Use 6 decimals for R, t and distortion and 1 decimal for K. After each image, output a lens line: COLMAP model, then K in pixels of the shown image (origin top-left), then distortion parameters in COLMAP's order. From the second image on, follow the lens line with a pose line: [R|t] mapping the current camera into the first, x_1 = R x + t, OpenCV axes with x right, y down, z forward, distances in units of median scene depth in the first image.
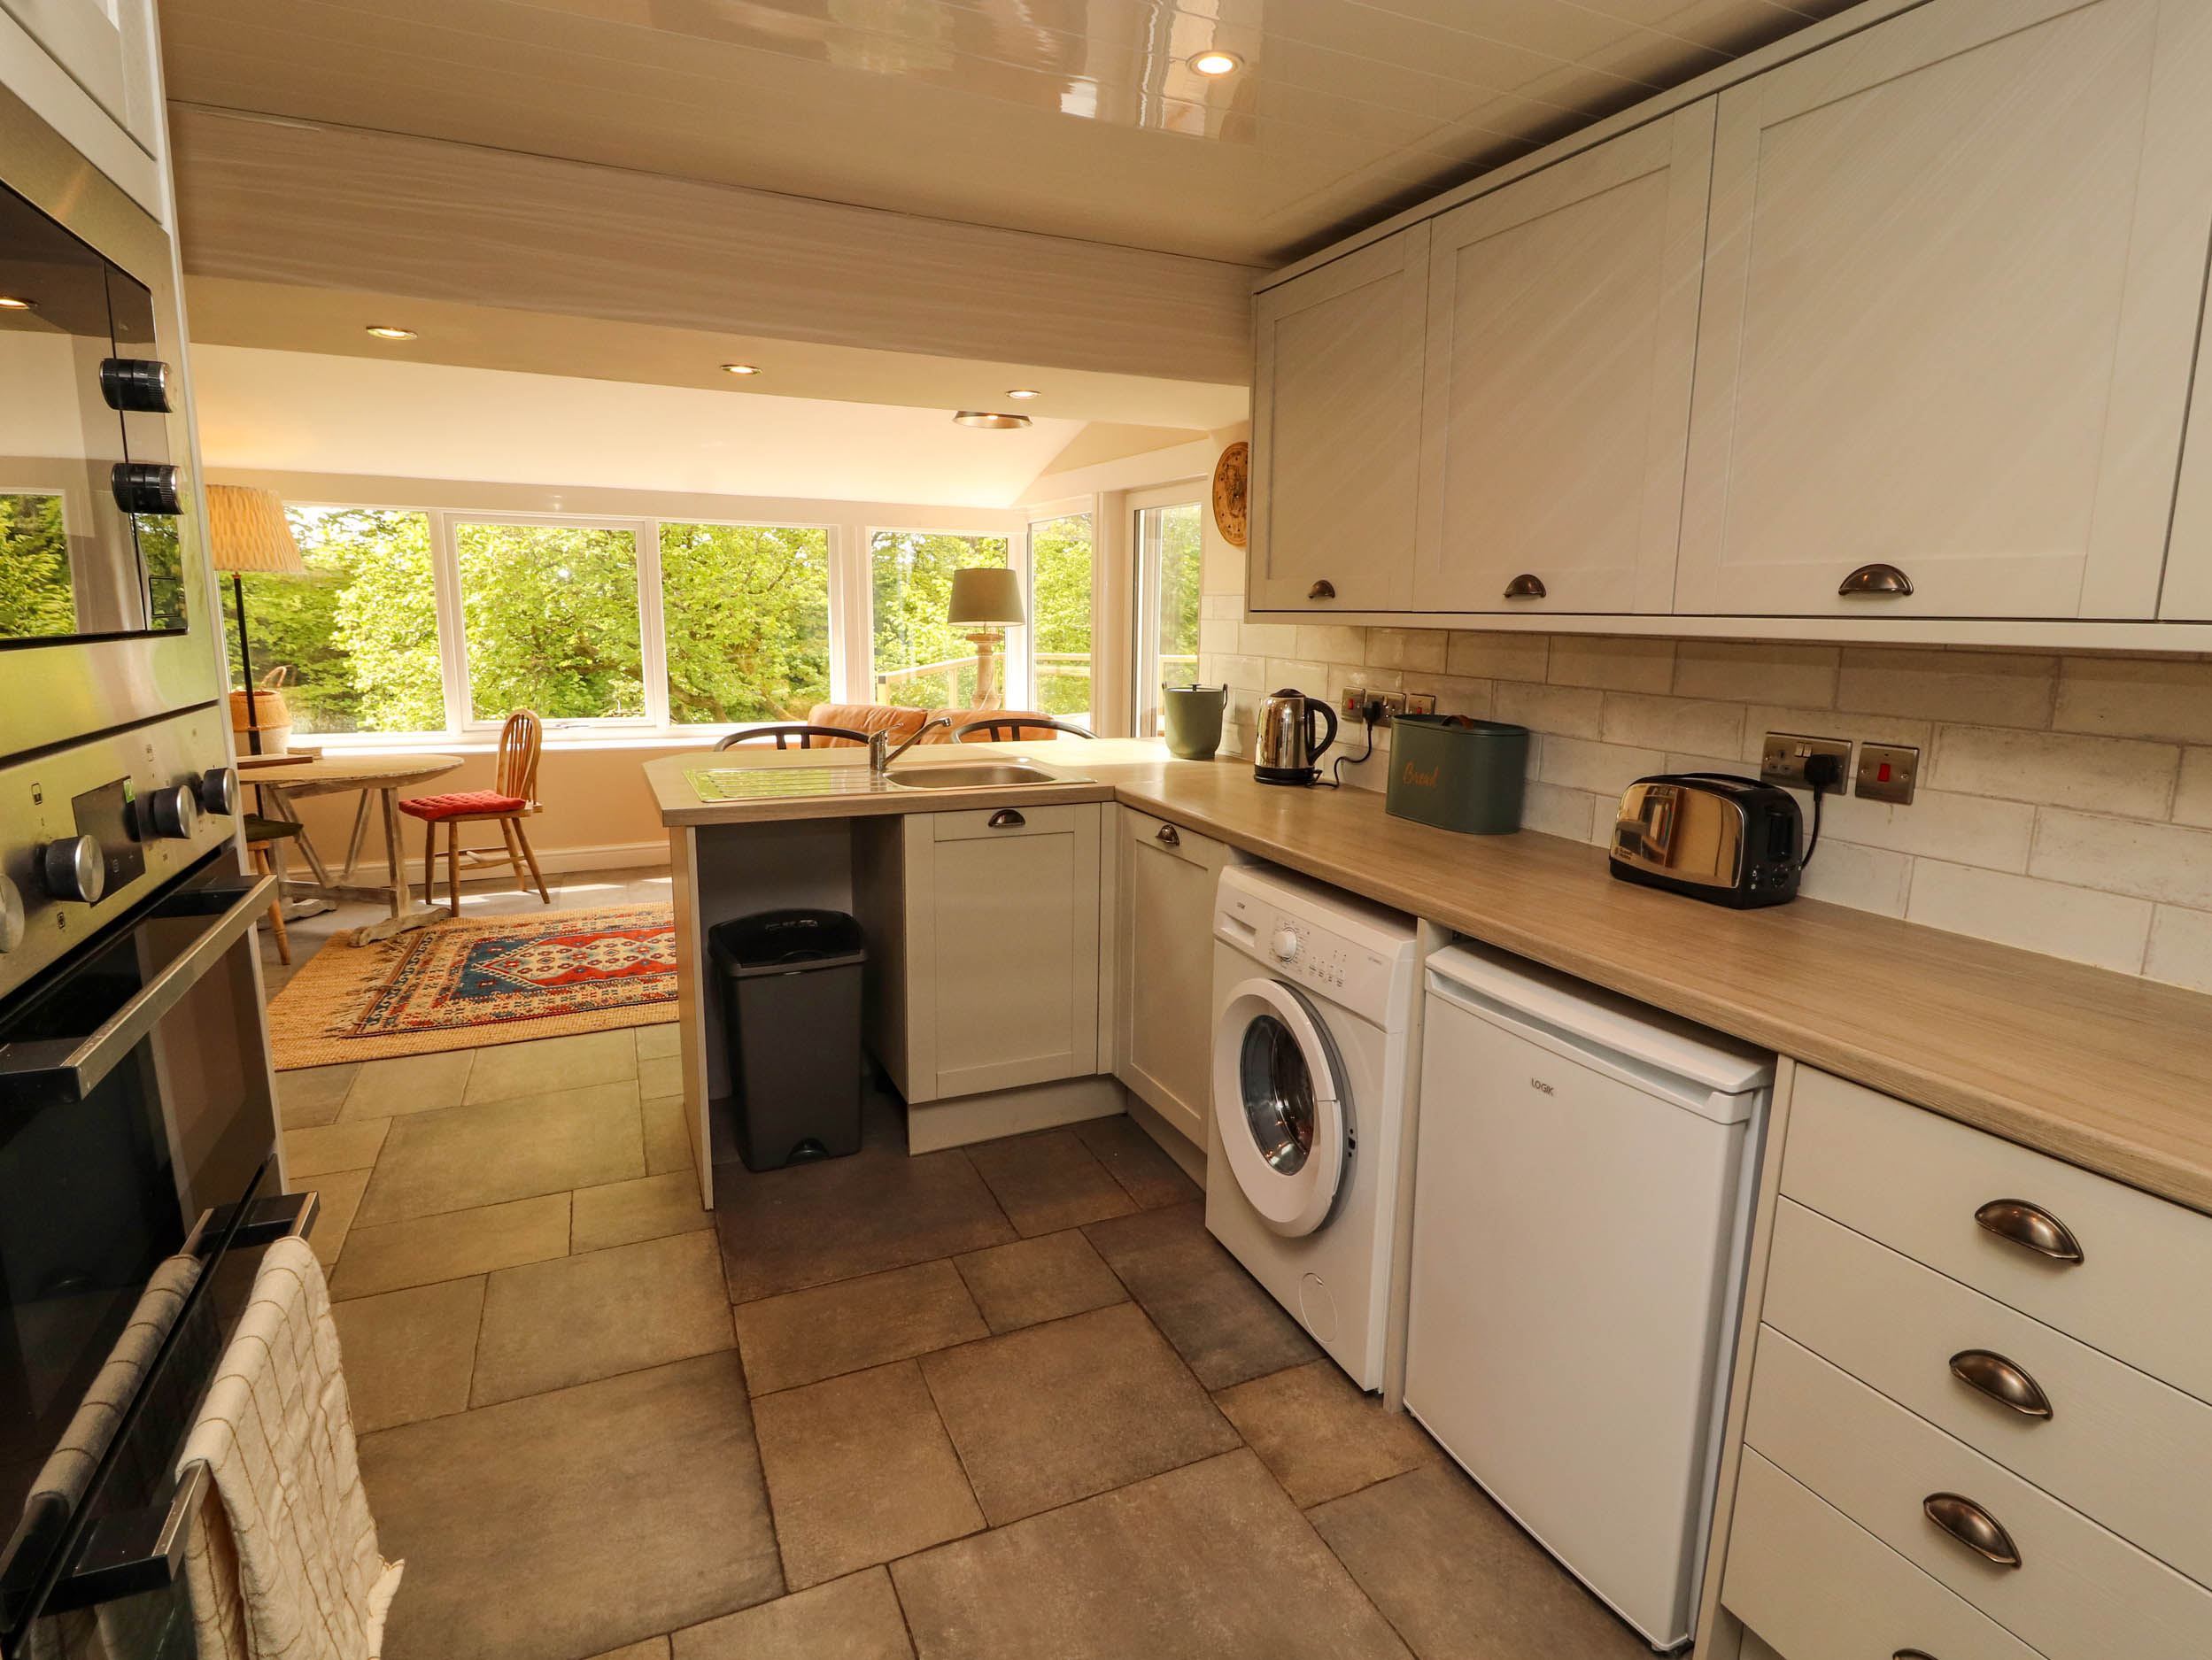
lens RADIAL K [[1145.2, 0, 1122.3], [0, 1145.2, 816.0], [0, 0, 1]] dist [0.001909, -0.015507]
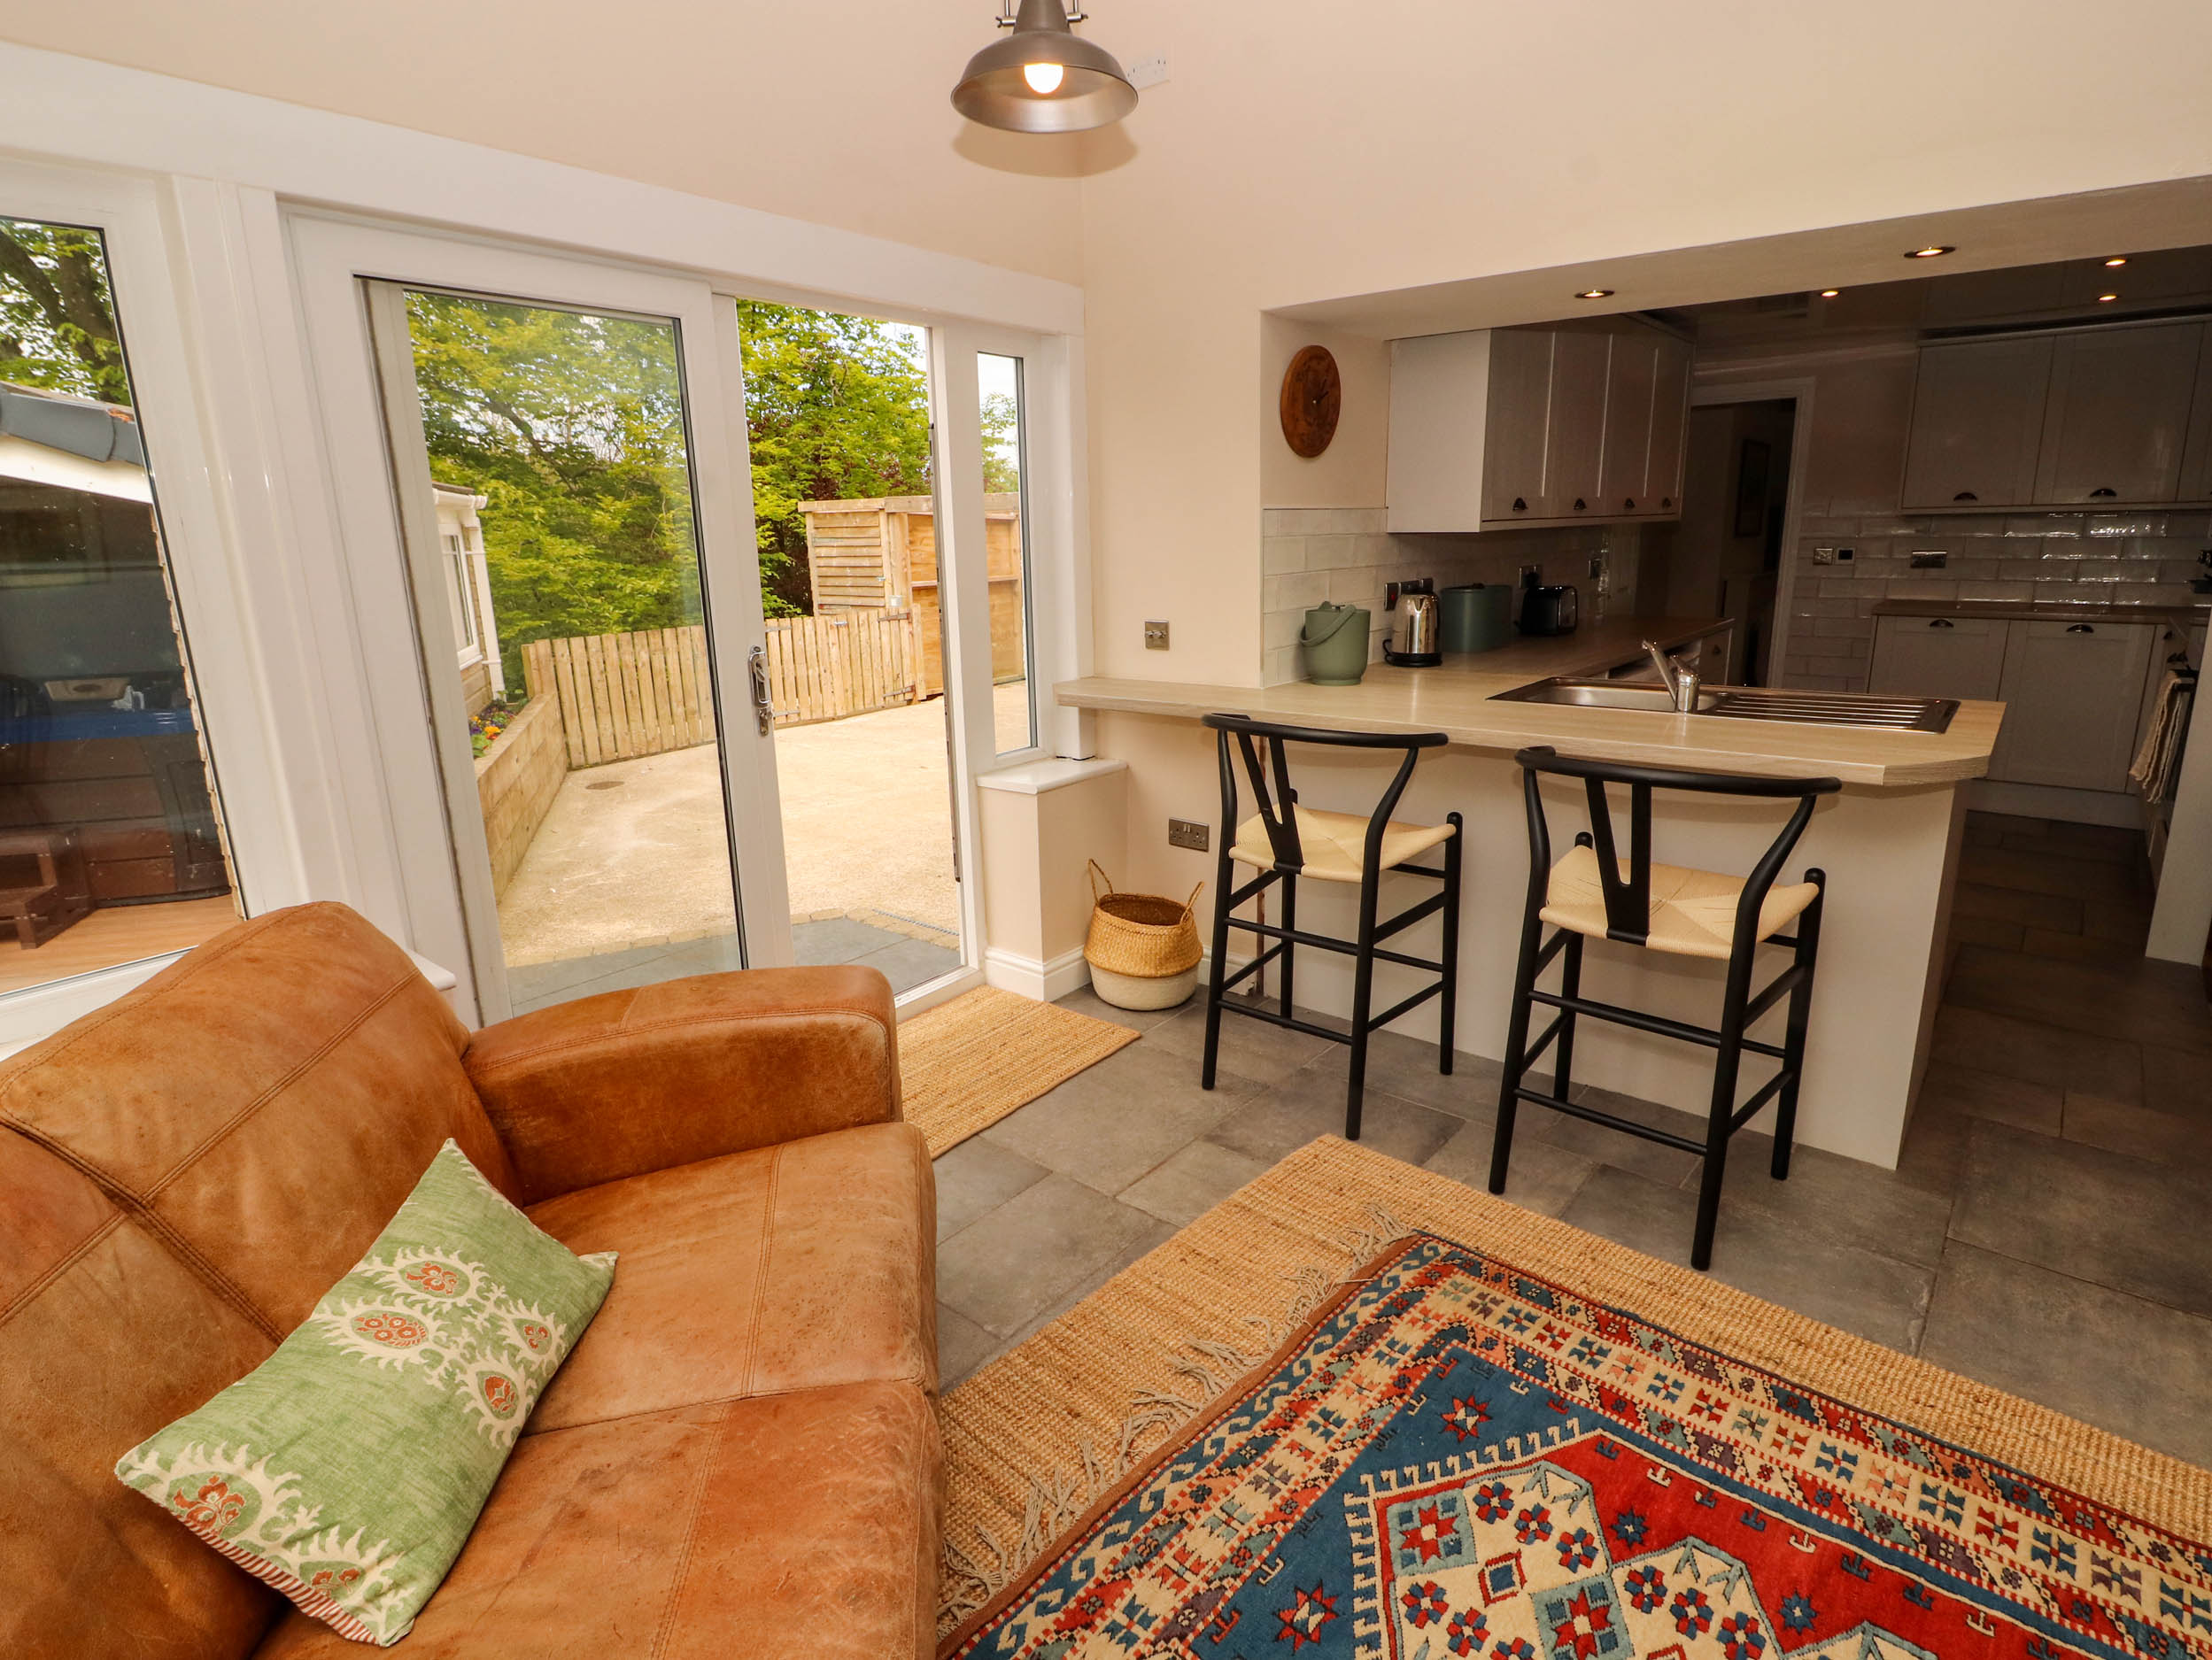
lens RADIAL K [[1144.2, 0, 1129.9], [0, 1144.2, 816.3], [0, 0, 1]] dist [0.001769, -0.016034]
pose [[-0.437858, -0.226305, 0.870096, -0.821452], [0.177180, 0.927100, 0.330293, -0.338370], [-0.881412, 0.298785, -0.365842, 1.771450]]
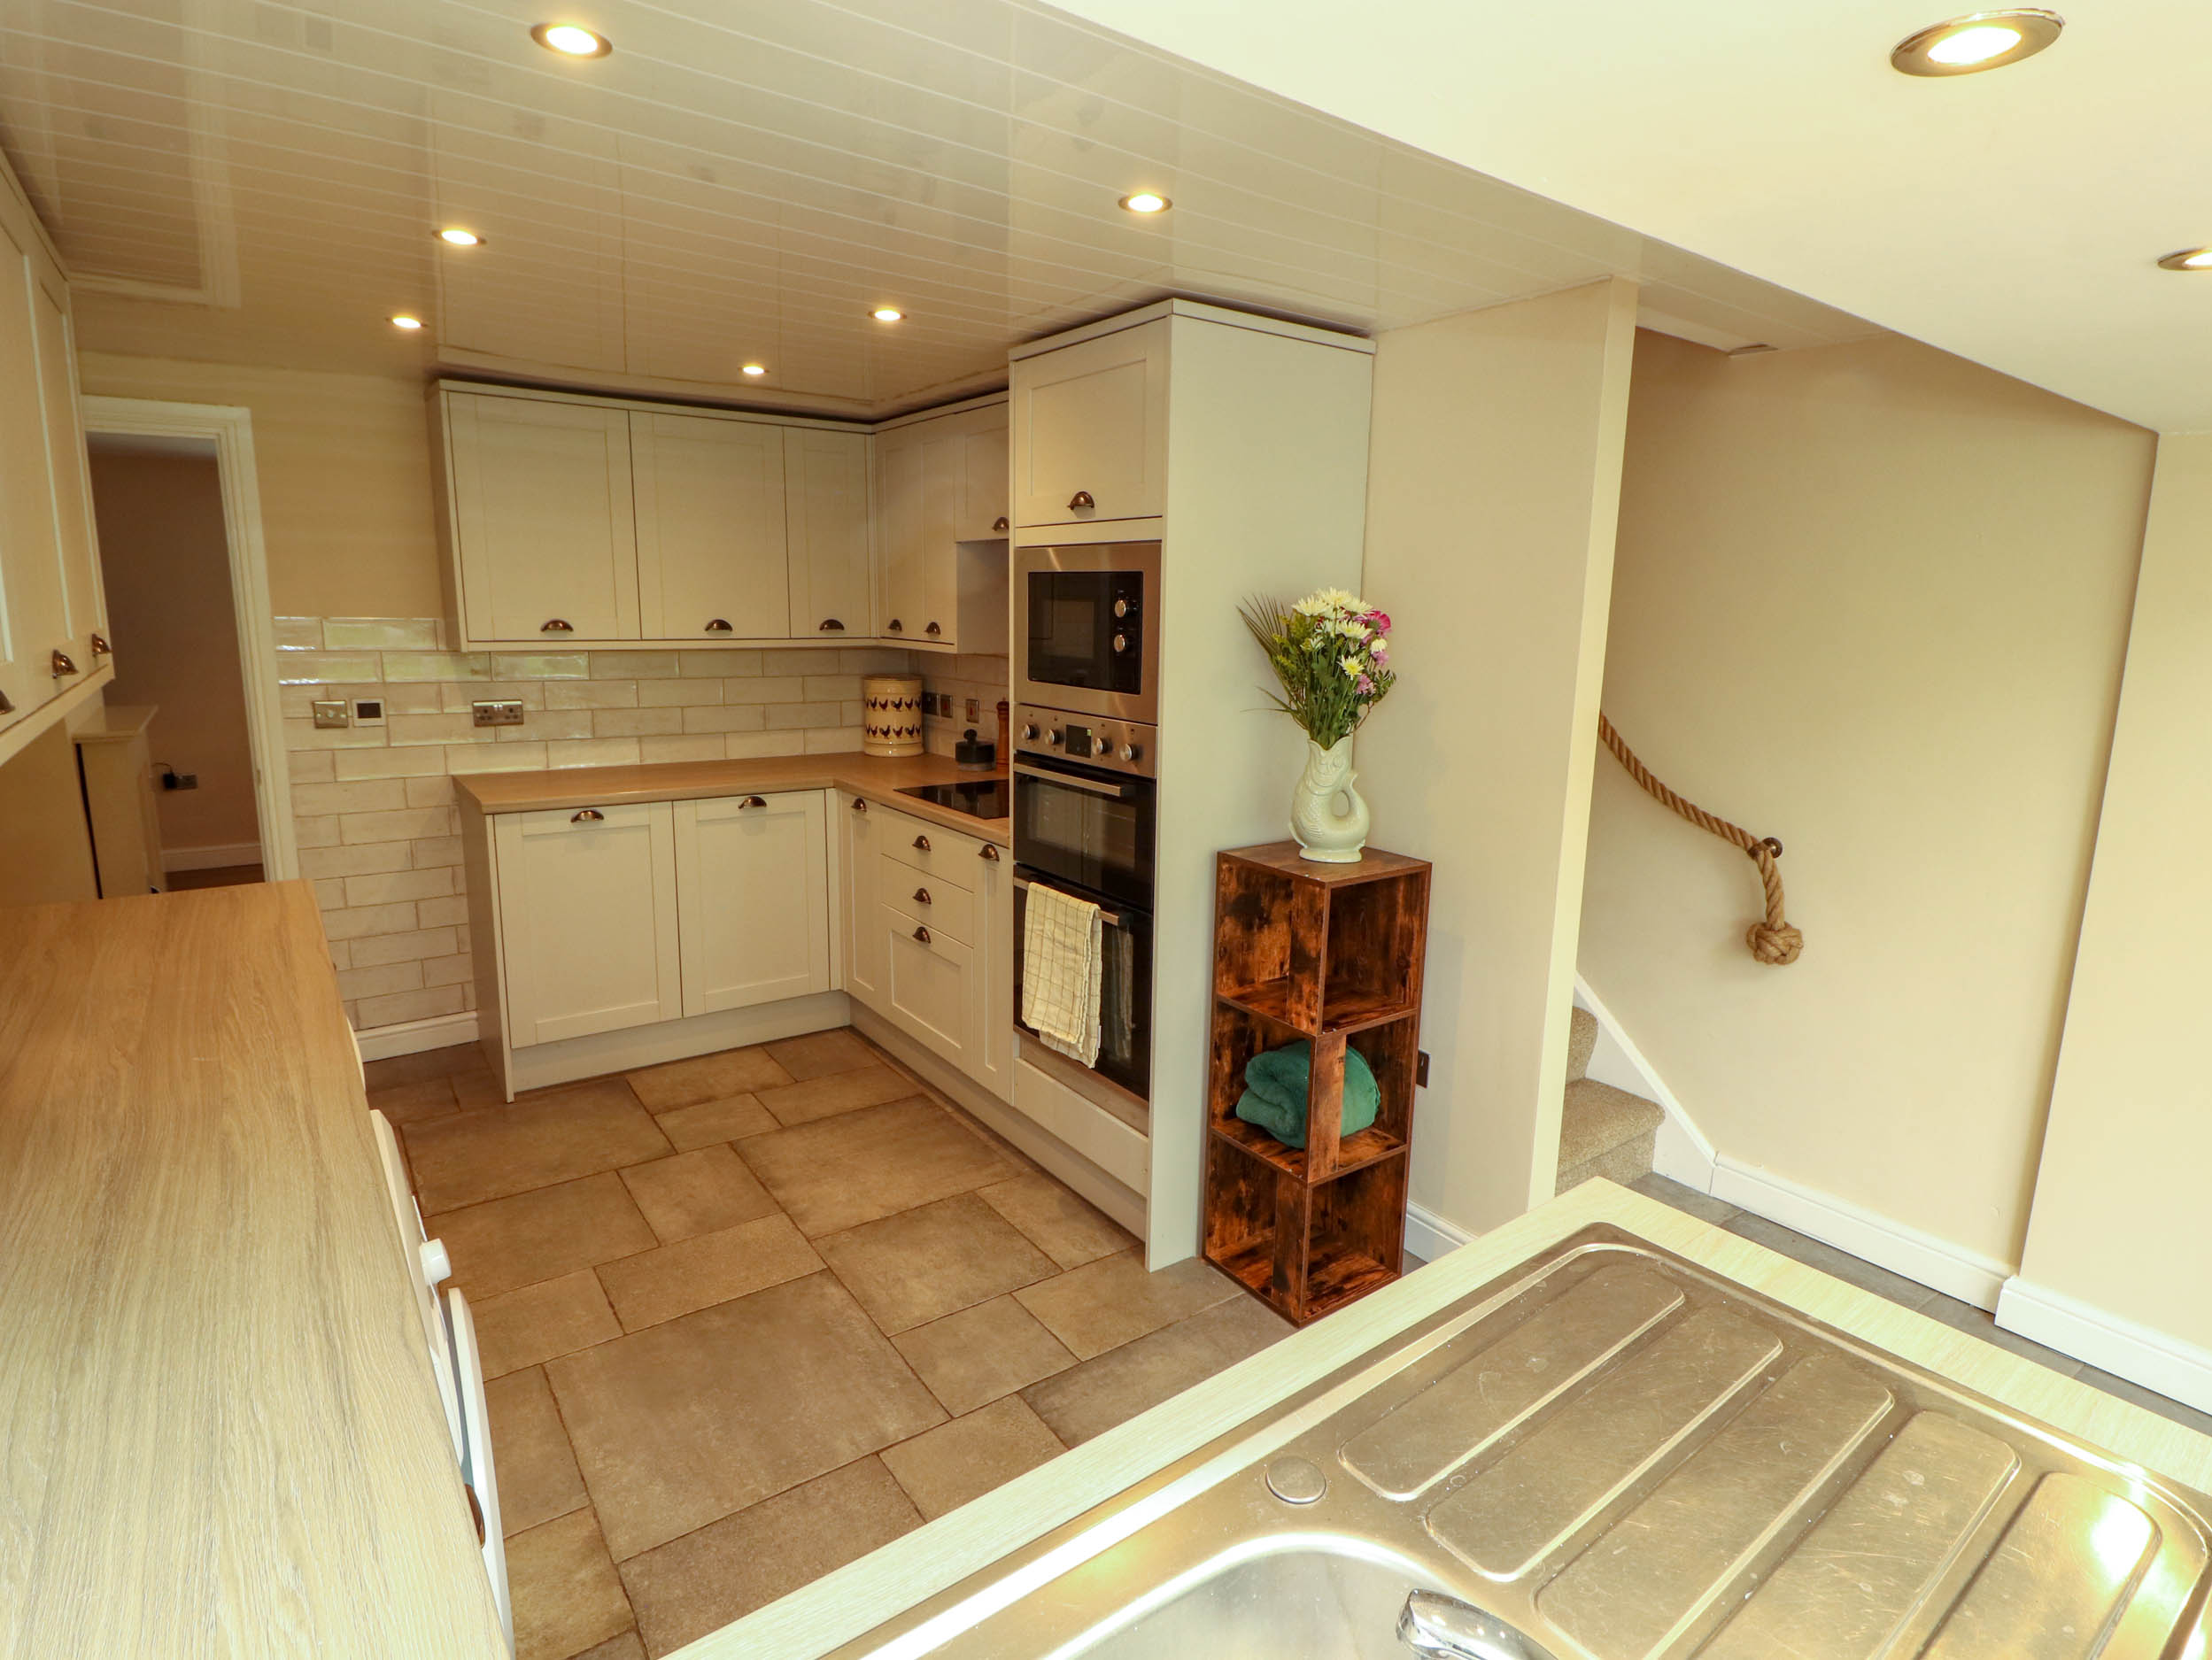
lens RADIAL K [[1145.2, 0, 1122.3], [0, 1145.2, 816.0], [0, 0, 1]] dist [0.001909, -0.015507]
pose [[-0.978754, -0.000222, -0.205037, -0.071343], [-0.073102, 0.934661, 0.347943, -0.260462], [0.191563, 0.355539, -0.914820, 1.116721]]
